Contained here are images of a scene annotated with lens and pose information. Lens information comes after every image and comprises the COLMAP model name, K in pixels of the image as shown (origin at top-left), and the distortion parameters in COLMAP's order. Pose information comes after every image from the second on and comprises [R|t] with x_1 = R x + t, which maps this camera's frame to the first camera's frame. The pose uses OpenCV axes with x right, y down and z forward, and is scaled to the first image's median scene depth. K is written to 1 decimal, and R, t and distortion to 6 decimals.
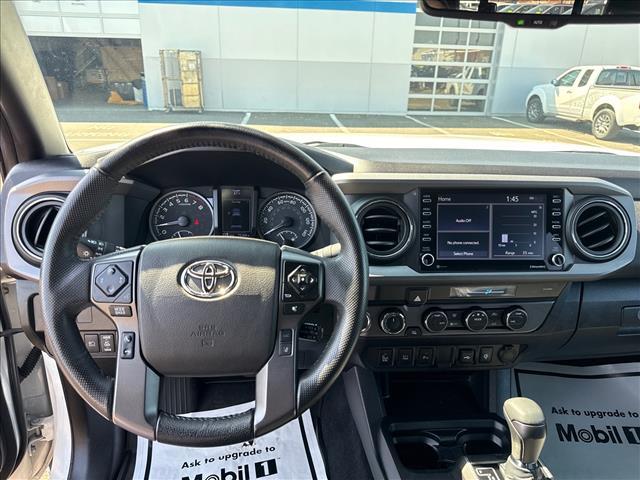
lens RADIAL K [[456.2, 0, 320.0], [0, 456.2, 240.0], [0, 0, 1]] dist [0.011771, -0.003431]
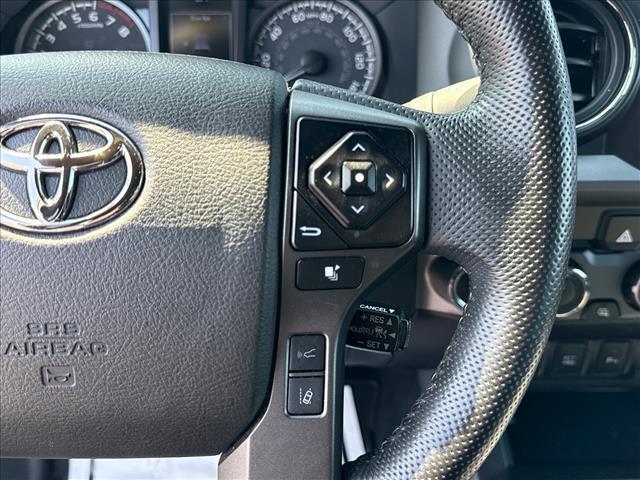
lens RADIAL K [[606.7, 0, 320.0], [0, 606.7, 240.0], [0, 0, 1]] dist [-0.020028, -0.022713]
pose [[0.997533, 0.009606, -0.069533, -0.025978], [0.000979, 0.988591, 0.150620, 0.048584], [0.070187, -0.150317, 0.986143, 0.435336]]
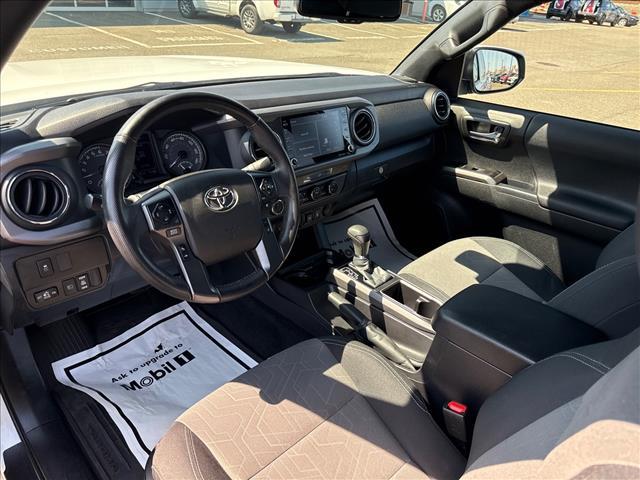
lens RADIAL K [[453.9, 0, 320.0], [0, 453.9, 240.0], [0, 0, 1]] dist [0.136806, -0.265952]
pose [[0.768812, -0.288998, 0.570445, -0.670138], [0.168454, 0.952072, 0.255306, -0.087570], [-0.616888, -0.100189, 0.780648, -0.335164]]
